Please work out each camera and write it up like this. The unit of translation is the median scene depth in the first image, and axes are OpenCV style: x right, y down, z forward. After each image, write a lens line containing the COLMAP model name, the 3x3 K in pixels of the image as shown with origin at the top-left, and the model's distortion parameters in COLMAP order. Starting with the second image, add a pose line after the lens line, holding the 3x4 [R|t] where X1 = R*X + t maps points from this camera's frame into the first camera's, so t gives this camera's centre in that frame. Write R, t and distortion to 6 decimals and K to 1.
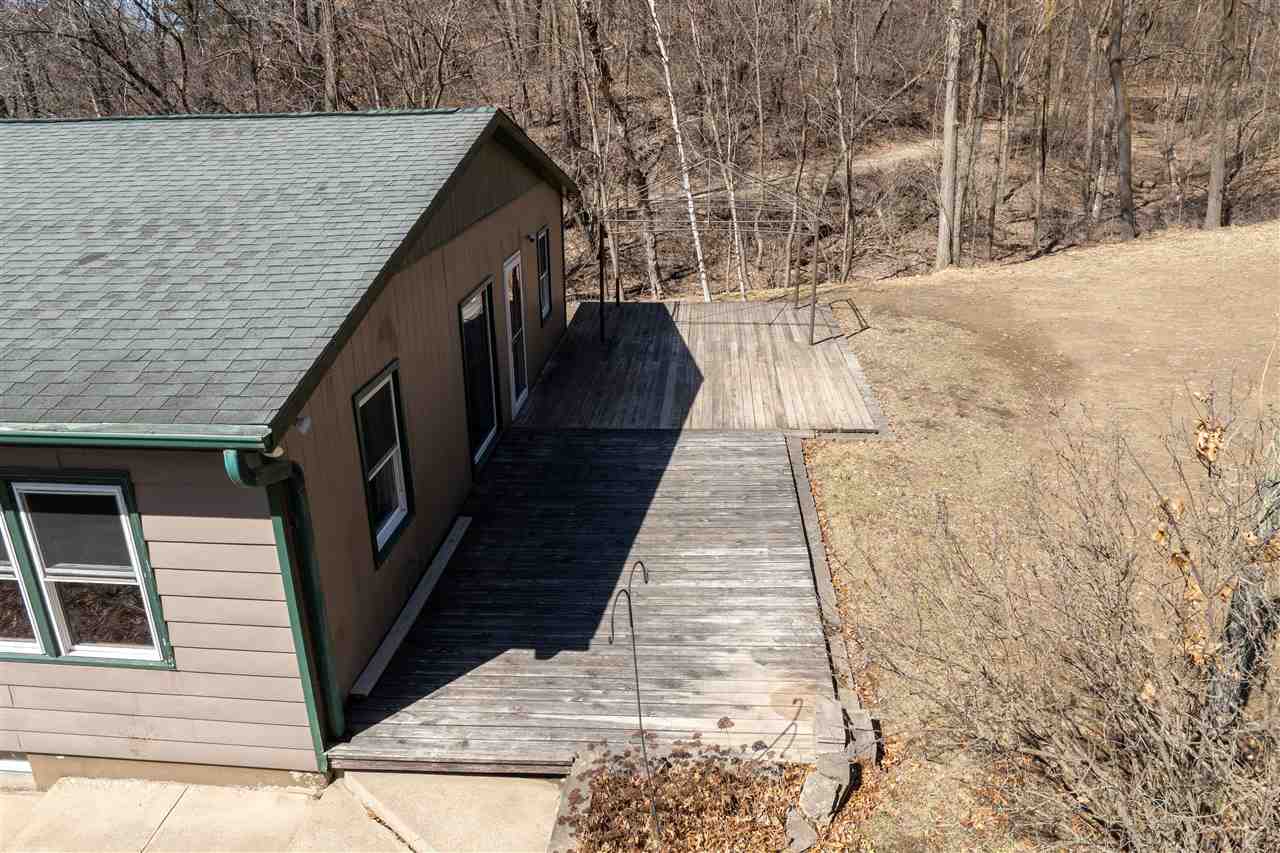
lens RADIAL K [[904.5, 0, 640.0], [0, 904.5, 426.5], [0, 0, 1]] dist [-0.026303, -0.003238]
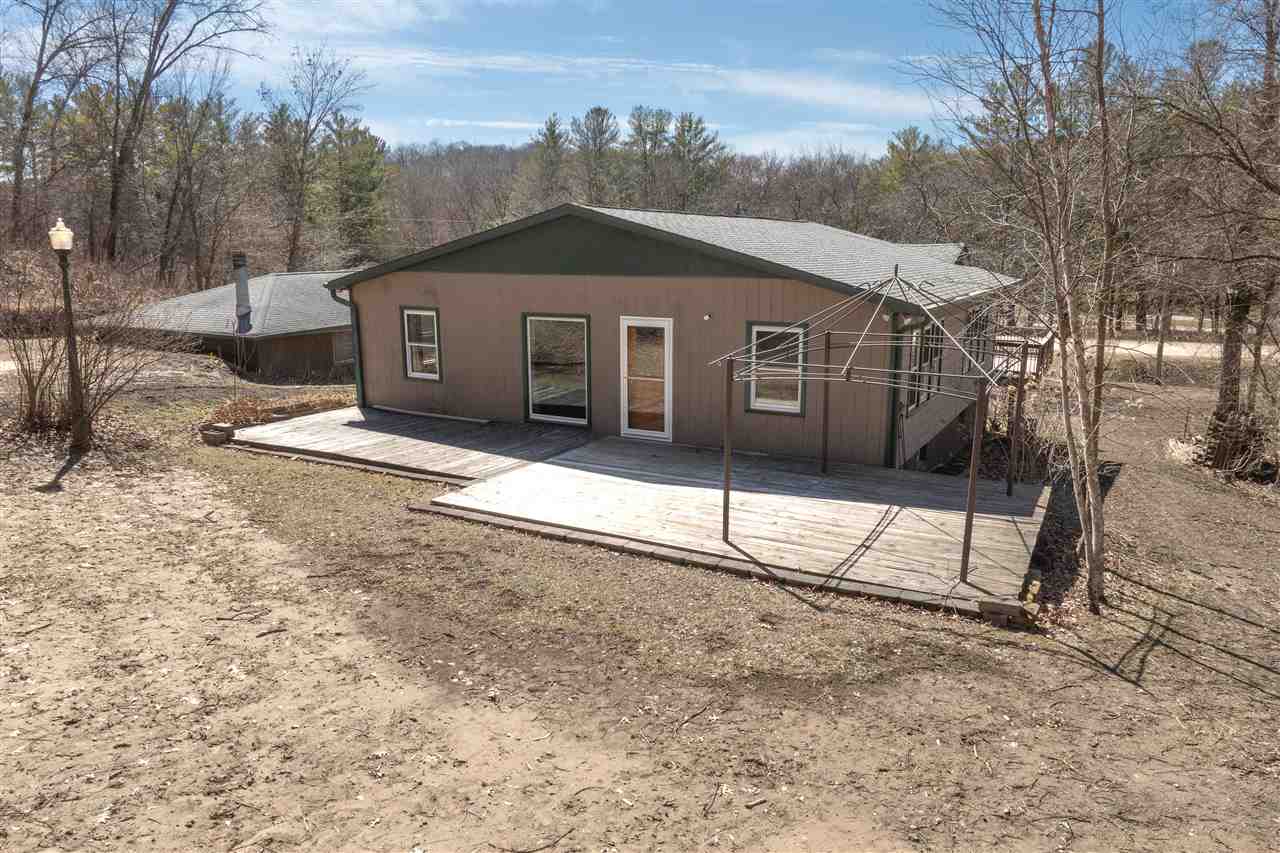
lens RADIAL K [[904.5, 0, 640.0], [0, 904.5, 426.5], [0, 0, 1]] dist [-0.026303, -0.003238]
pose [[-0.404396, 0.201322, -0.892151, 1.054049], [-0.325481, 0.879930, 0.346099, -0.498759], [0.854708, 0.430339, -0.290314, 1.446928]]
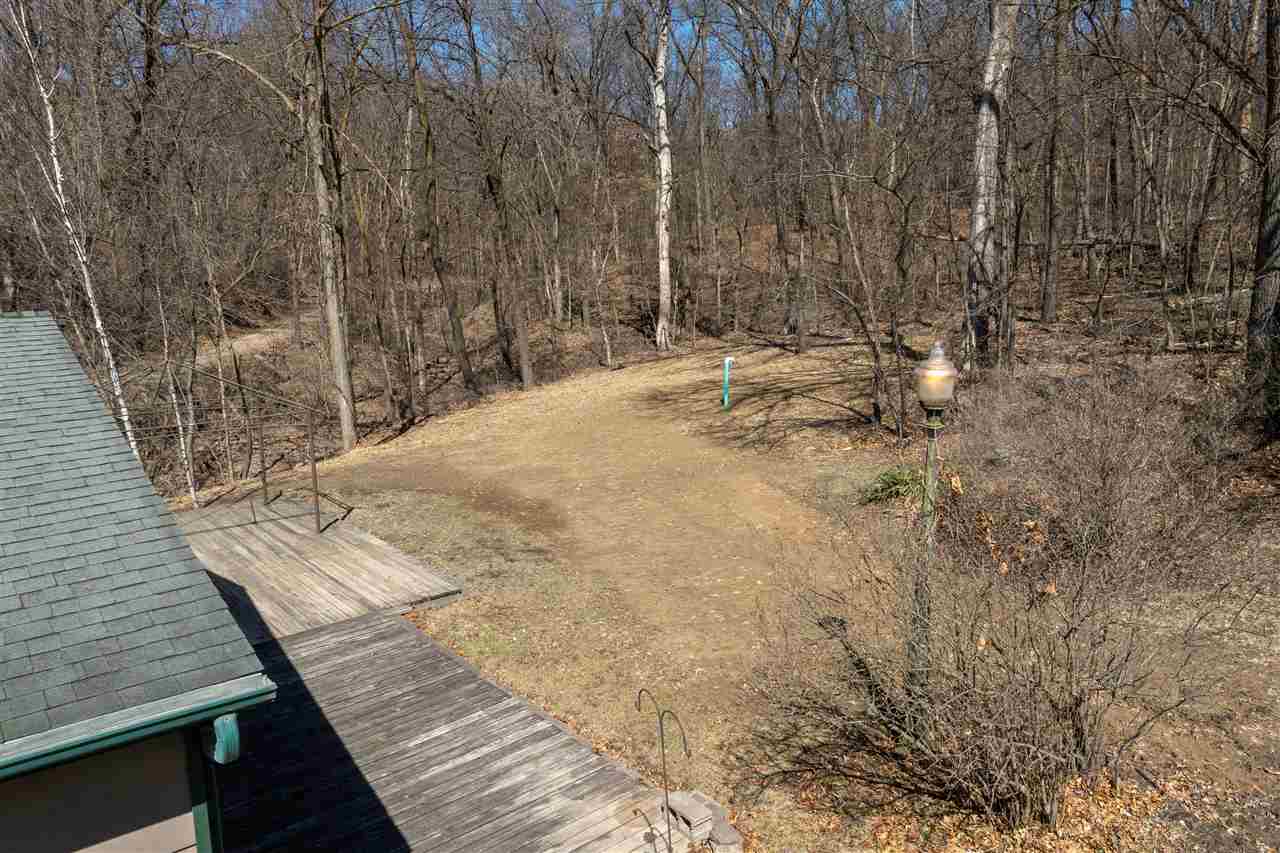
lens RADIAL K [[904.5, 0, 640.0], [0, 904.5, 426.5], [0, 0, 1]] dist [-0.026303, -0.003238]
pose [[0.716987, -0.114331, 0.687647, -0.289317], [0.251051, 0.962615, -0.101715, -0.019250], [-0.650310, 0.245562, 0.718885, 0.051218]]
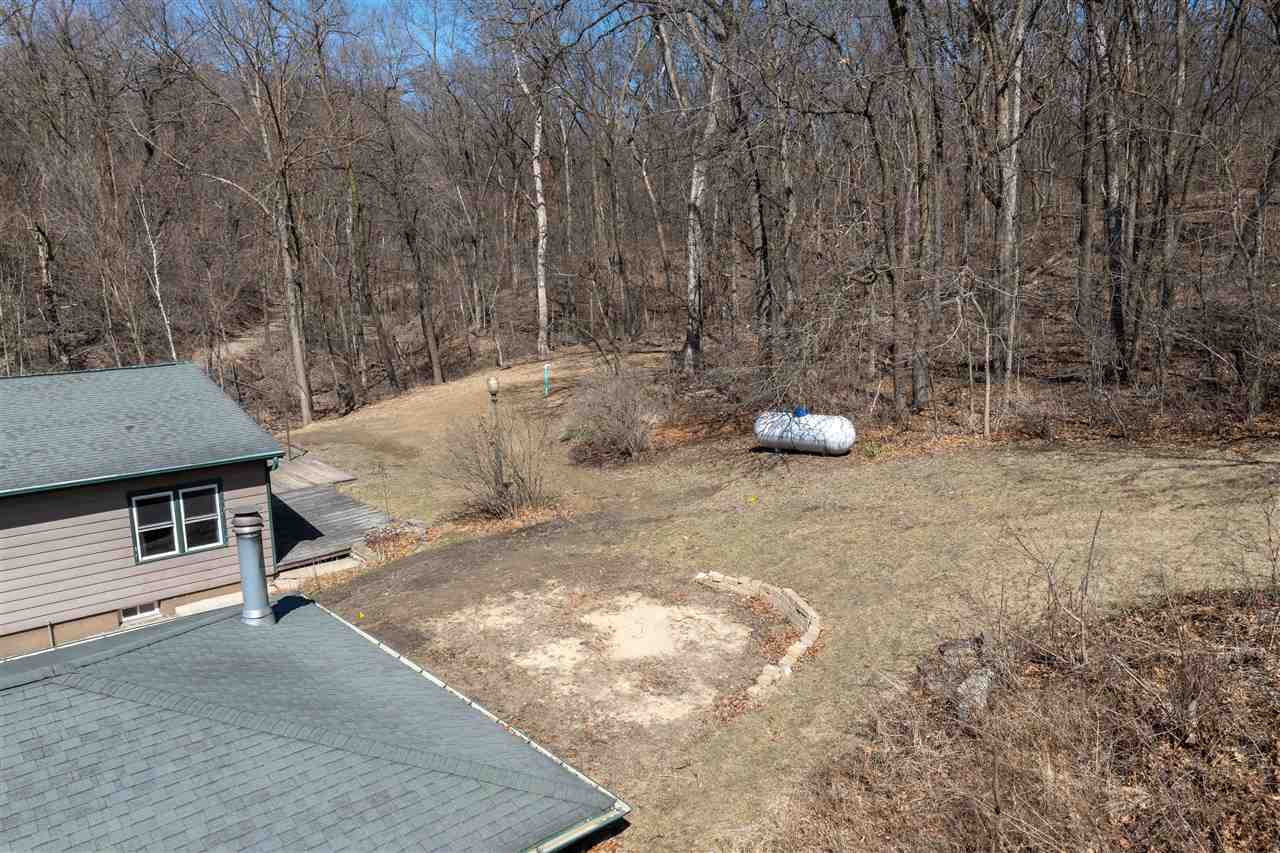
lens RADIAL K [[904.5, 0, 640.0], [0, 904.5, 426.5], [0, 0, 1]] dist [-0.026303, -0.003238]
pose [[0.689734, -0.127279, 0.712789, -0.862311], [0.263308, 0.961120, -0.083170, 0.257818], [-0.674490, 0.245048, 0.696430, -1.131794]]
